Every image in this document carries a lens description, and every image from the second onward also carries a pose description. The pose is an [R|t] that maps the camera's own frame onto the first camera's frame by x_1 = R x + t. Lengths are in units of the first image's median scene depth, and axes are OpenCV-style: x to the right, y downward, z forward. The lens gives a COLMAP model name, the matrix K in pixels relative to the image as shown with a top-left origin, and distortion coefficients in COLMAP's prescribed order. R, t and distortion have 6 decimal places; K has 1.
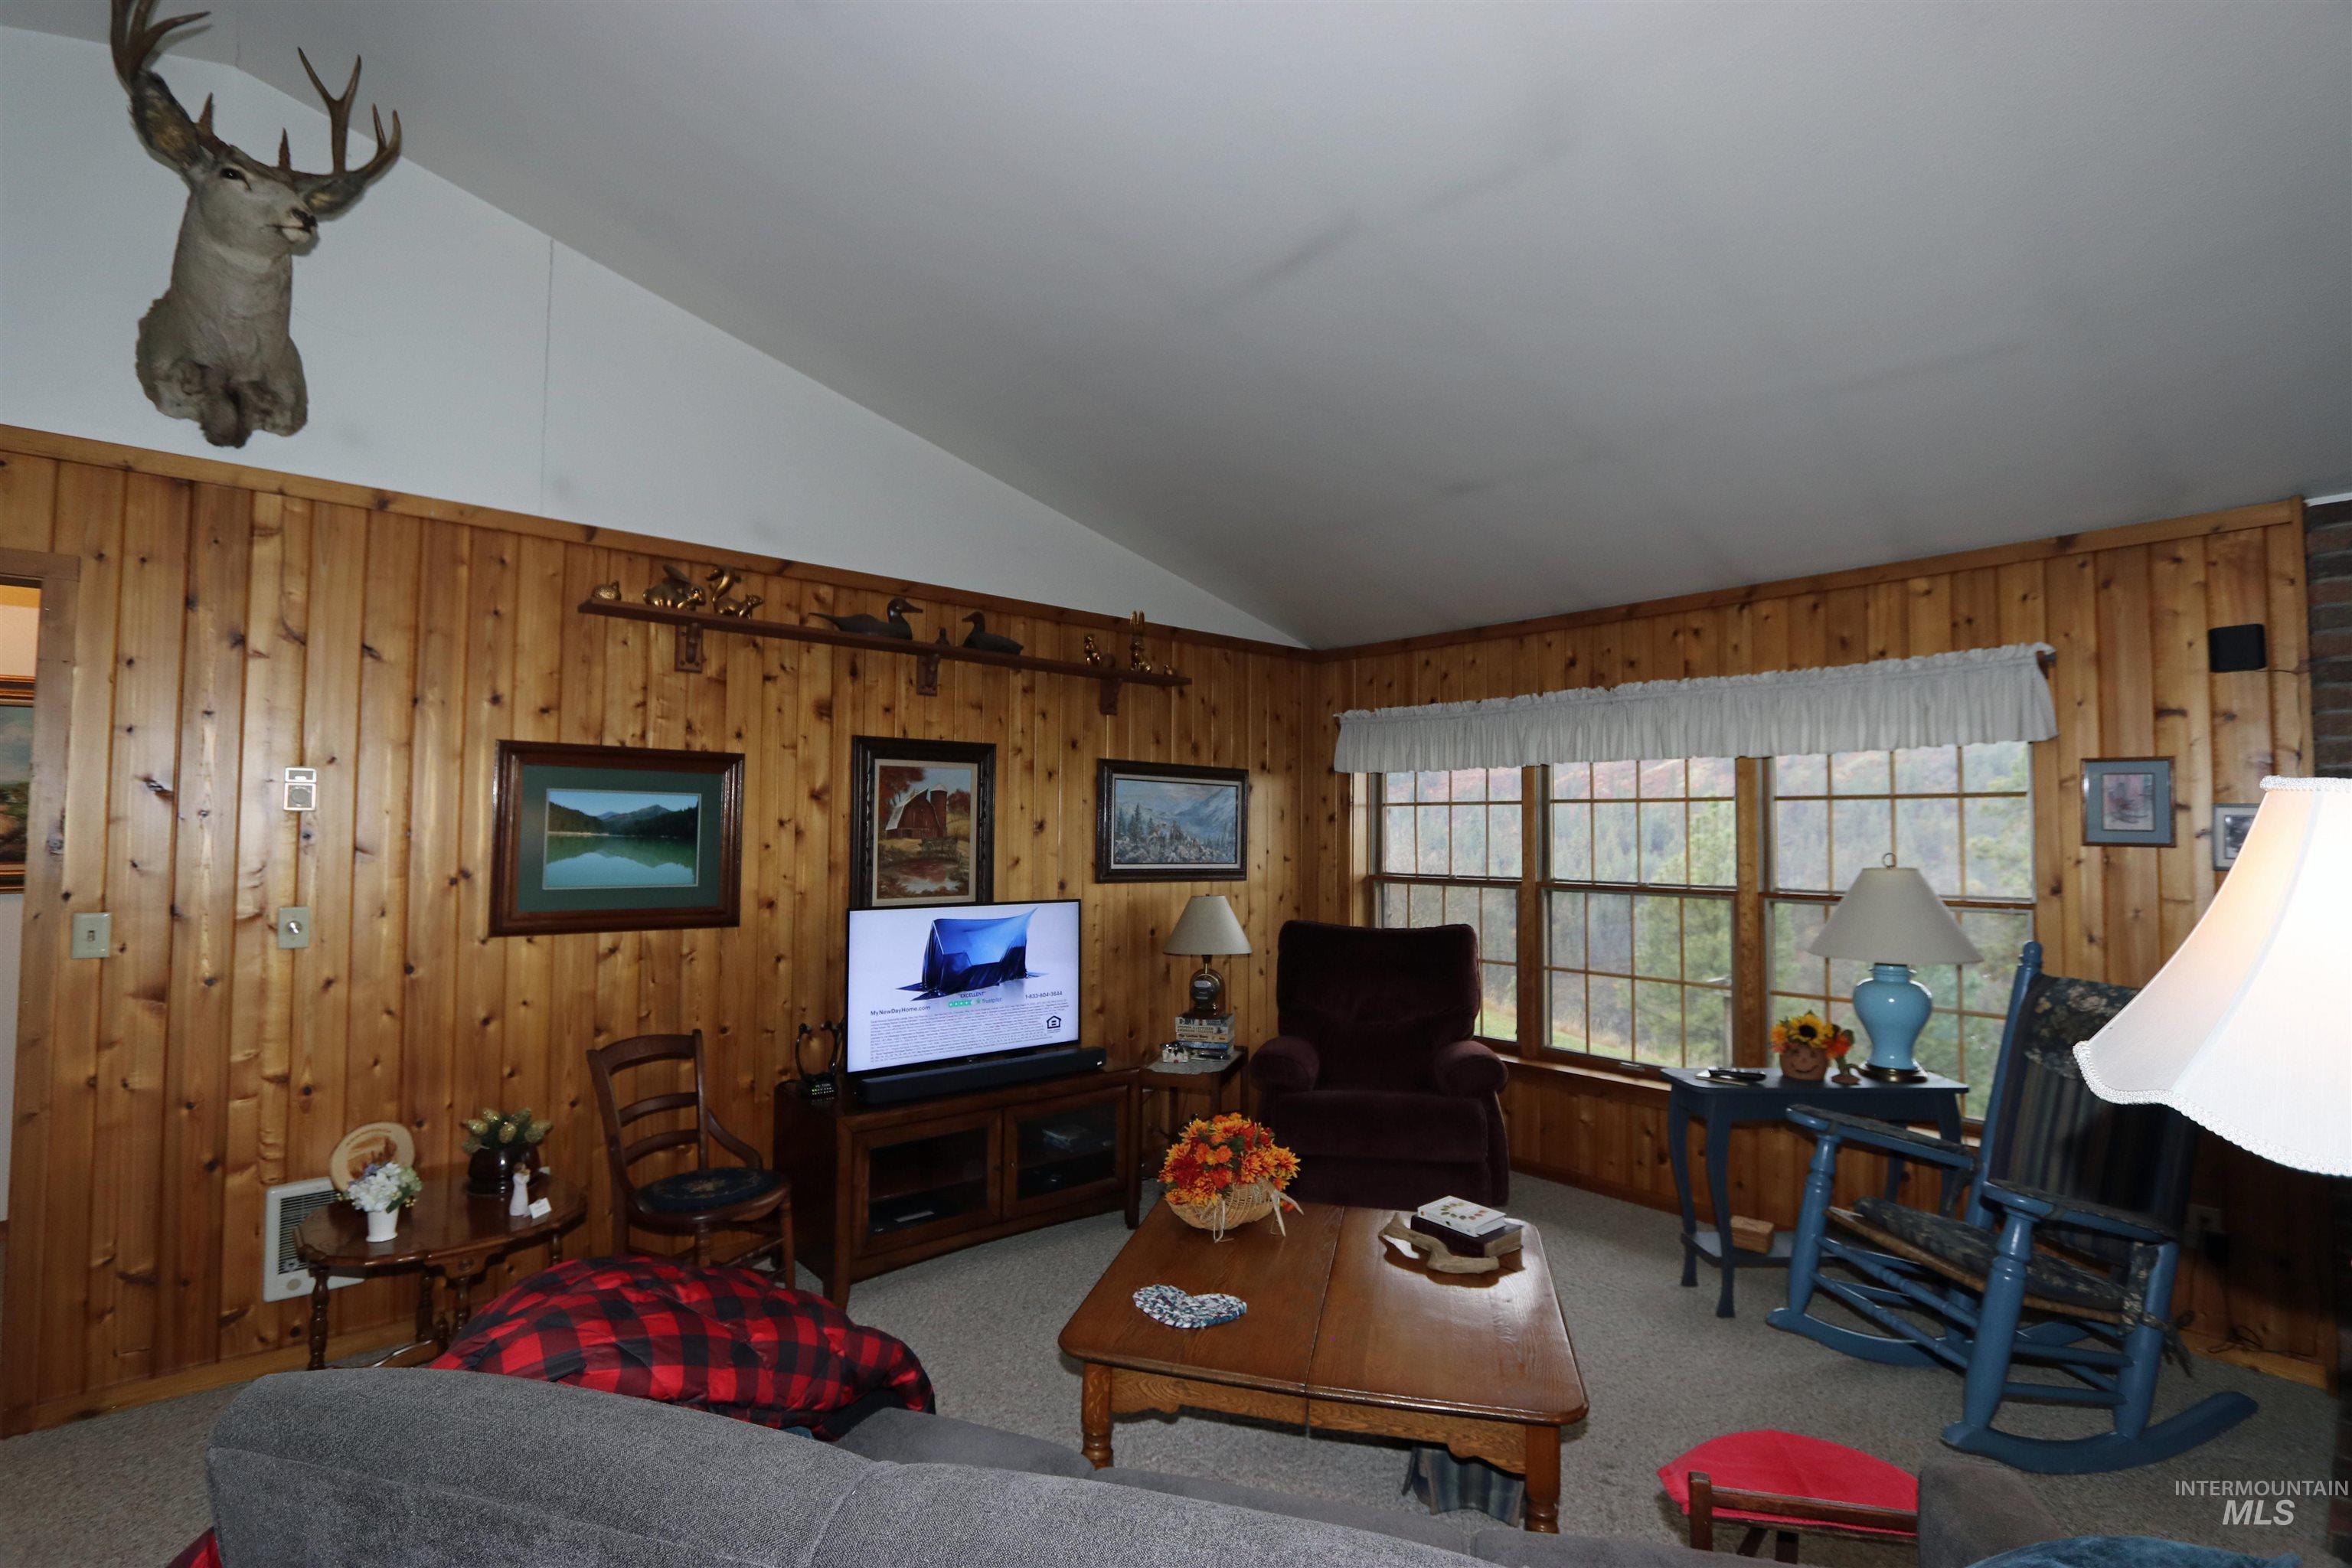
lens RADIAL K [[1079.1, 0, 1167.3], [0, 1079.1, 784.7], [0, 0, 1]] dist [-0.020741, 0.000224]
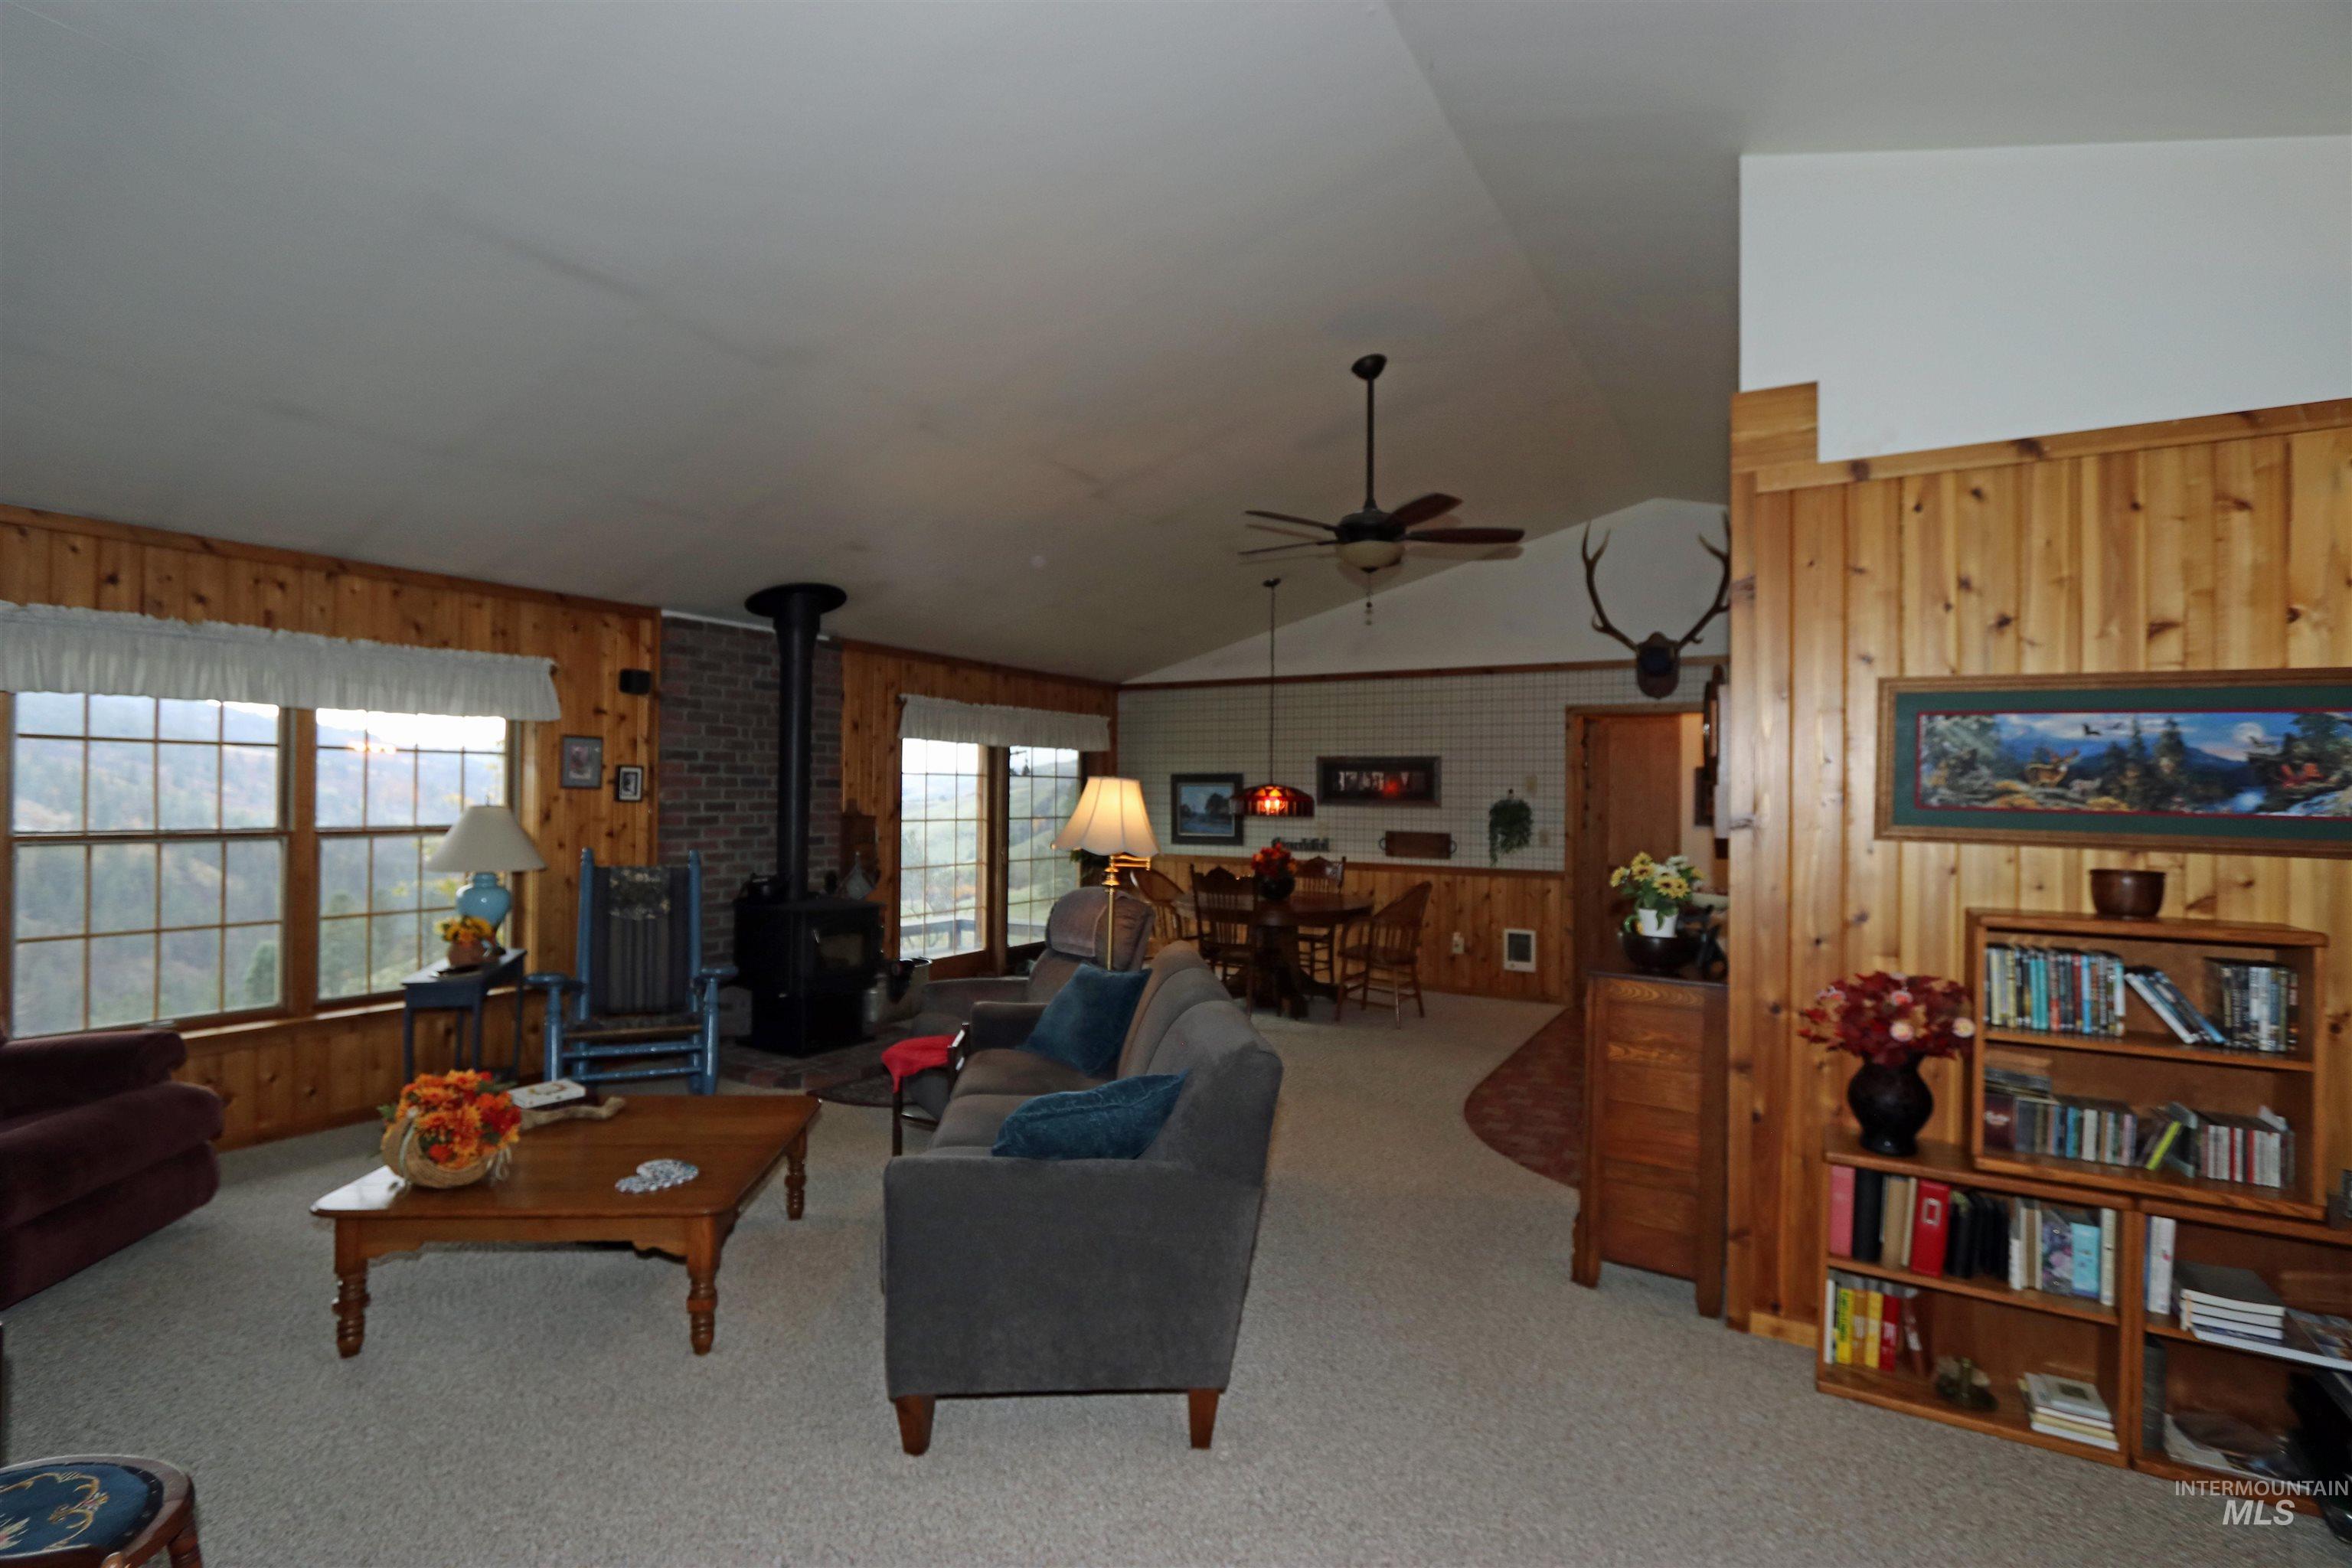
lens RADIAL K [[1079.1, 0, 1168.6], [0, 1079.1, 784.9], [0, 0, 1]] dist [-0.020741, 0.000224]
pose [[-0.321289, -0.003294, 0.946975, -0.823761], [-0.053816, 0.998441, -0.014785, 0.022135], [-0.945451, -0.055713, -0.320966, 0.548433]]
